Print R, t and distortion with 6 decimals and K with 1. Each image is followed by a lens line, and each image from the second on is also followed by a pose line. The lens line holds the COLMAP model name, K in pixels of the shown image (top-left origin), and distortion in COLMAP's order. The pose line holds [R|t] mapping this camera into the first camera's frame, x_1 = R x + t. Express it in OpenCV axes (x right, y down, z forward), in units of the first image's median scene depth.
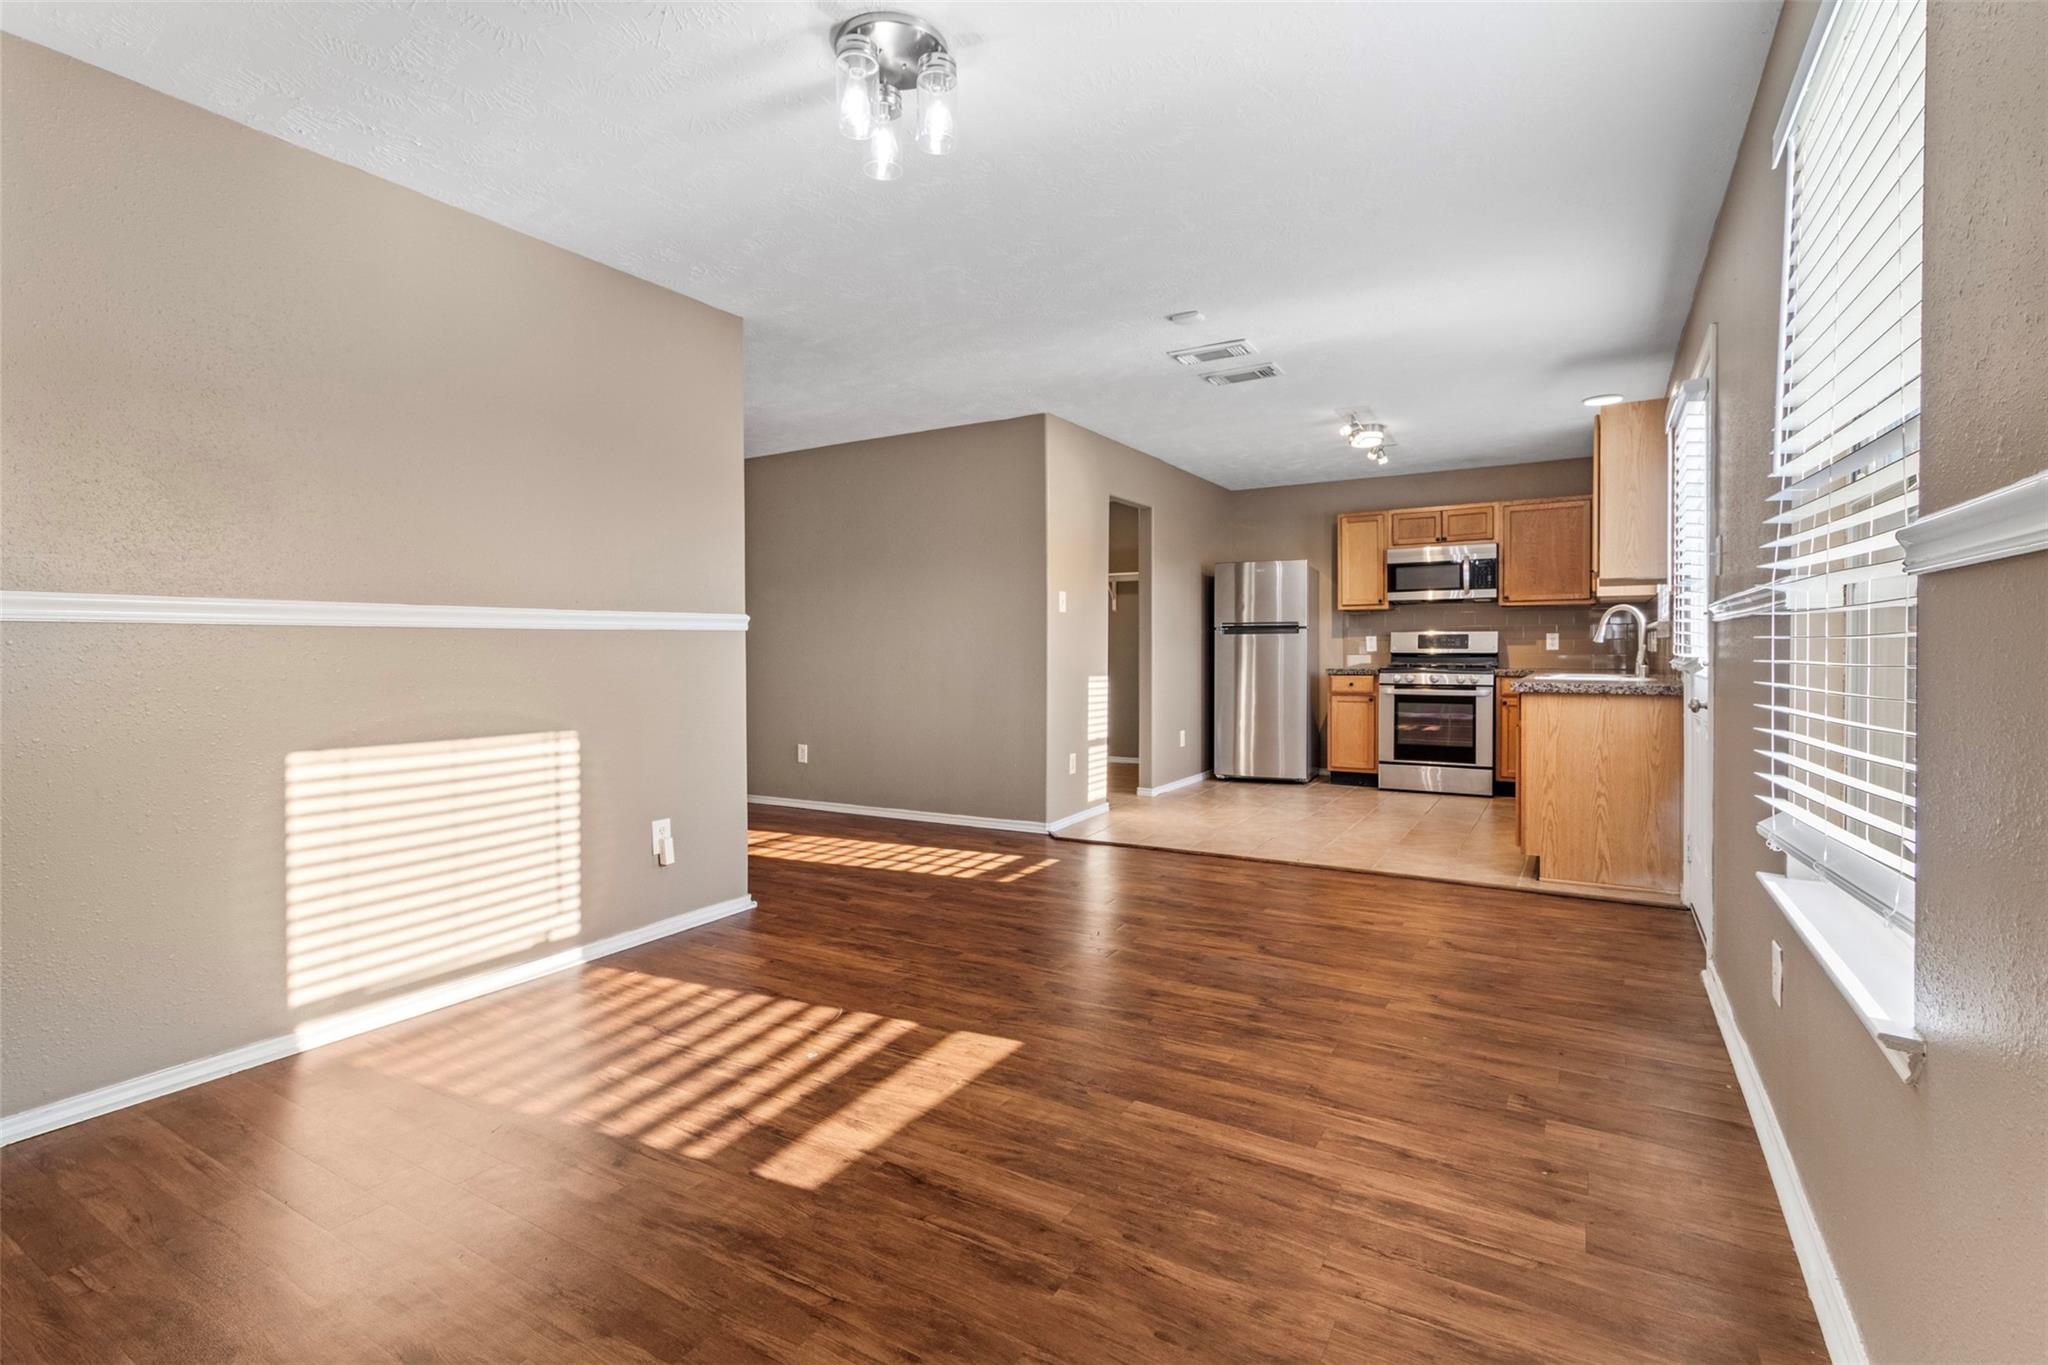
lens RADIAL K [[944.6, 0, 1017.9], [0, 944.6, 670.2], [0, 0, 1]] dist [-0.000878, 0.001806]
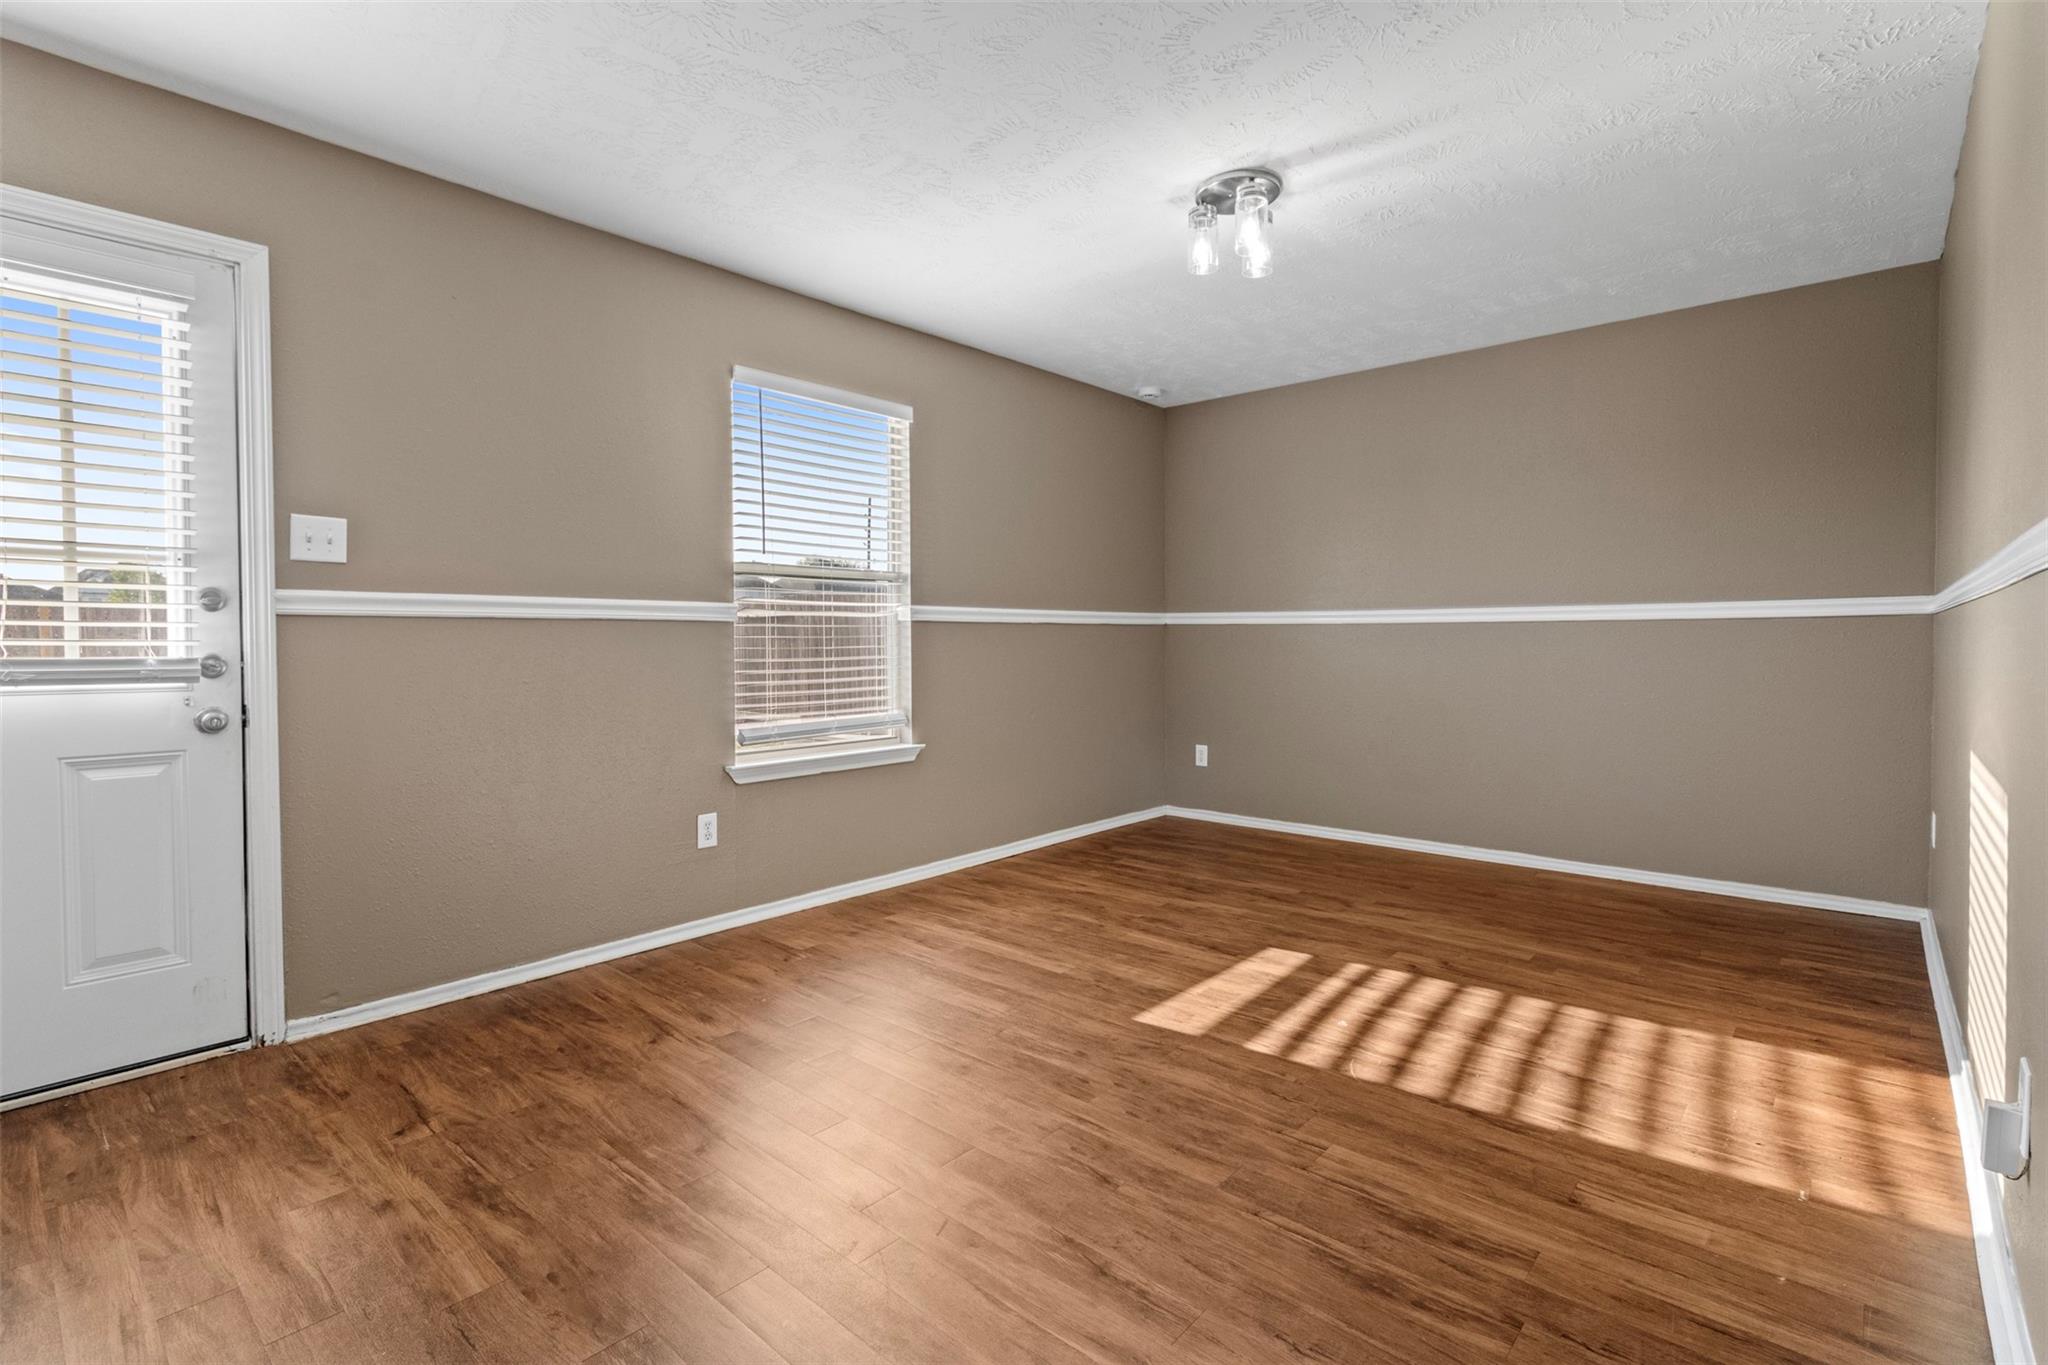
lens RADIAL K [[944.6, 0, 1028.1], [0, 944.6, 679.2], [0, 0, 1]] dist [-0.000878, 0.001806]
pose [[-0.984692, -0.002936, 0.174279, -0.056780], [0.007672, 0.998159, 0.060163, -0.043731], [-0.174134, 0.060579, -0.982857, 2.003682]]
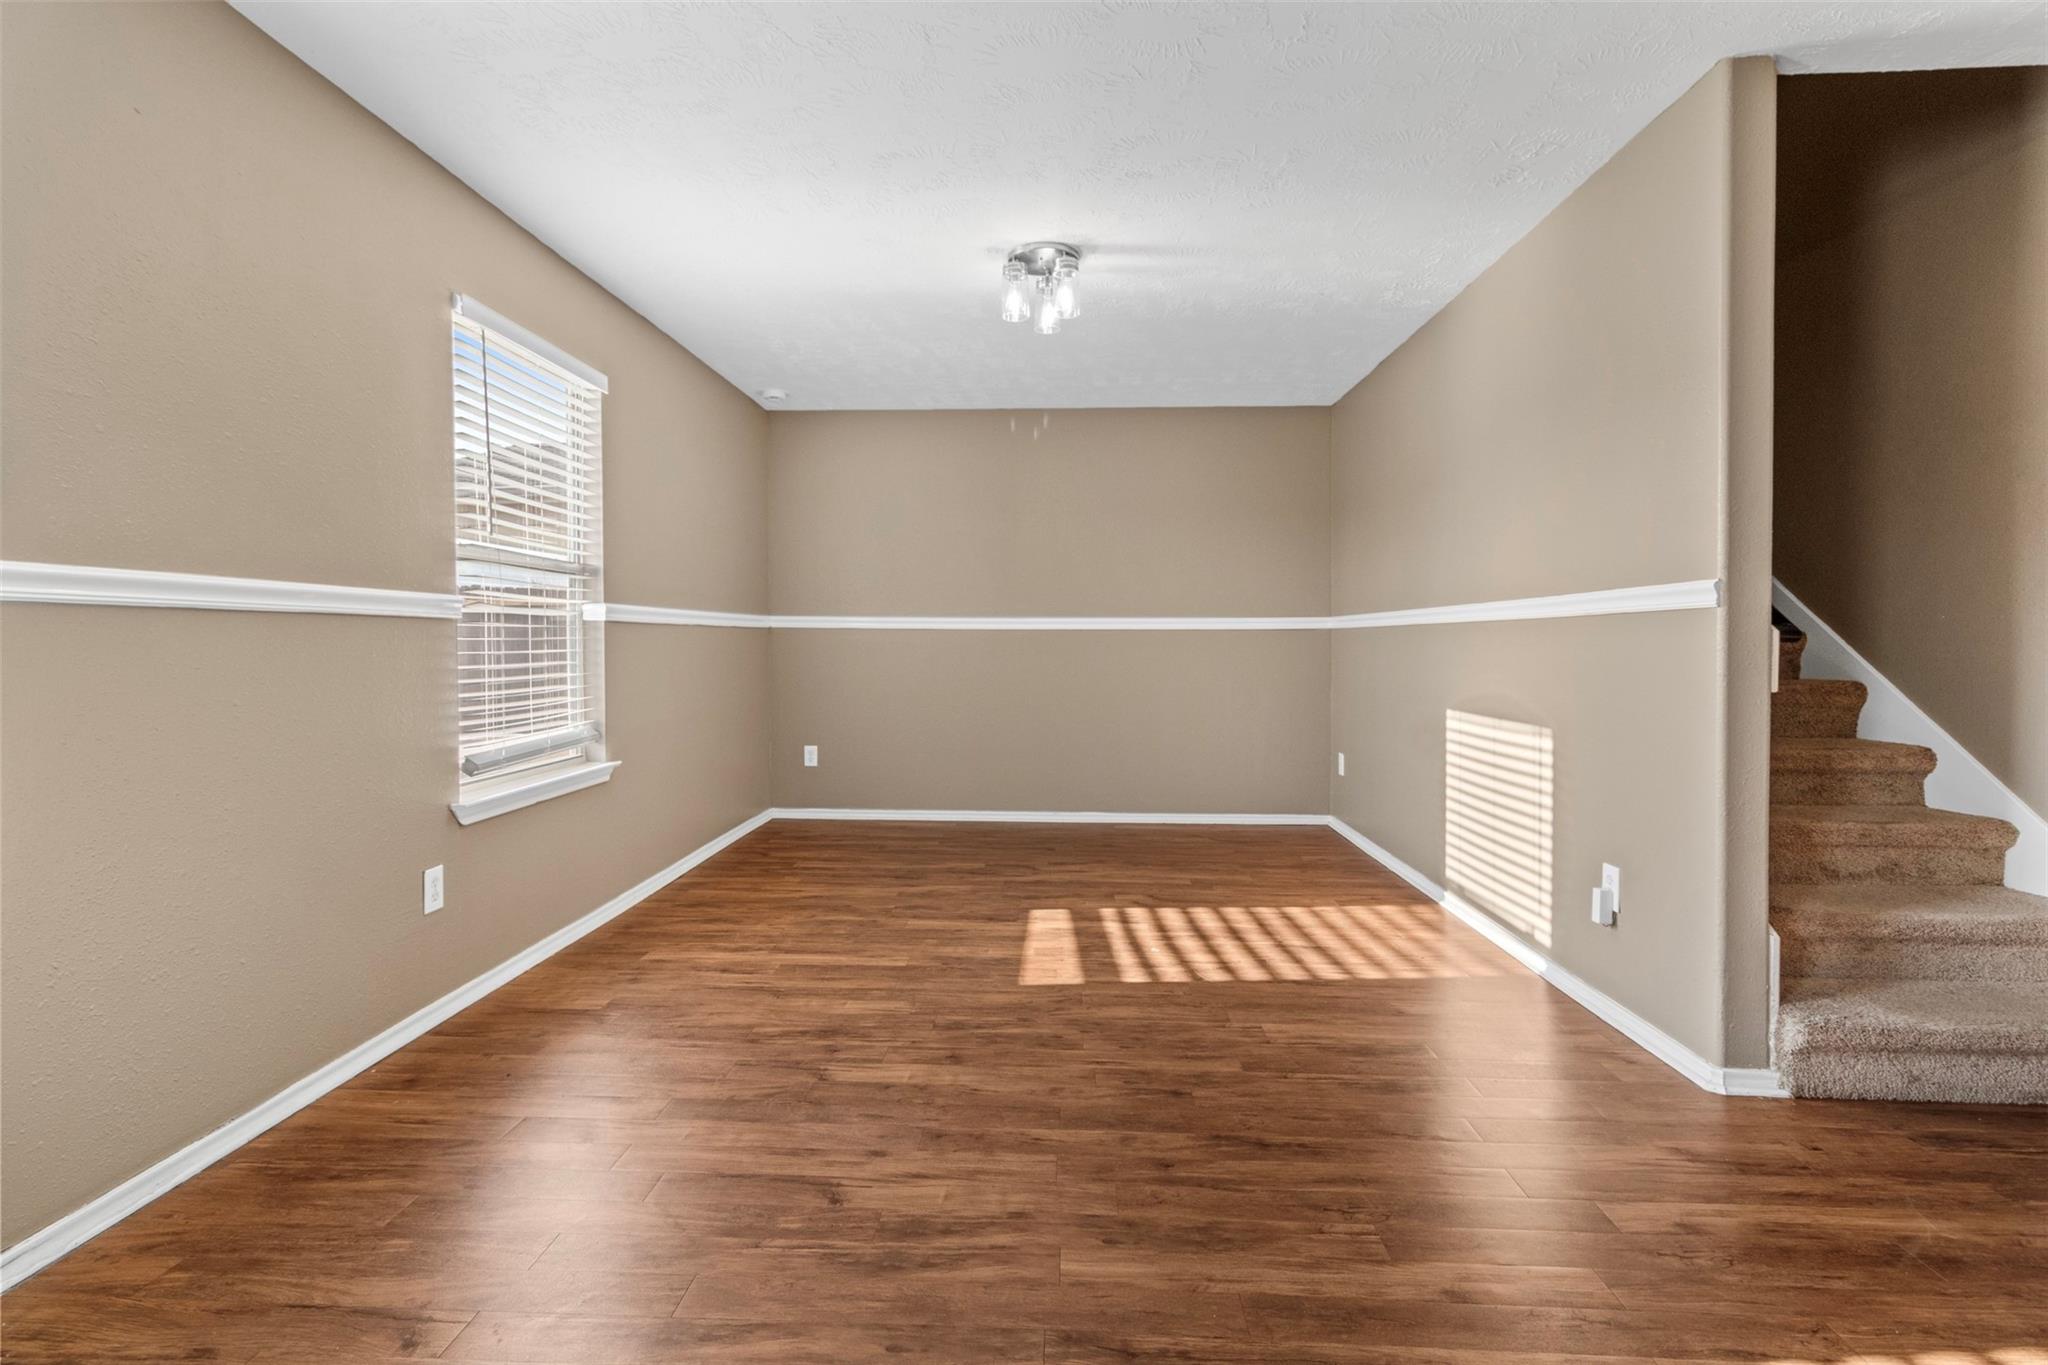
lens RADIAL K [[944.6, 0, 1019.6], [0, 944.6, 668.5], [0, 0, 1]] dist [-0.000878, 0.001806]
pose [[-0.880787, 0.016240, -0.473234, 0.545461], [-0.006362, 0.998916, 0.046121, -0.045312], [0.473470, 0.043633, -0.879729, 1.981959]]
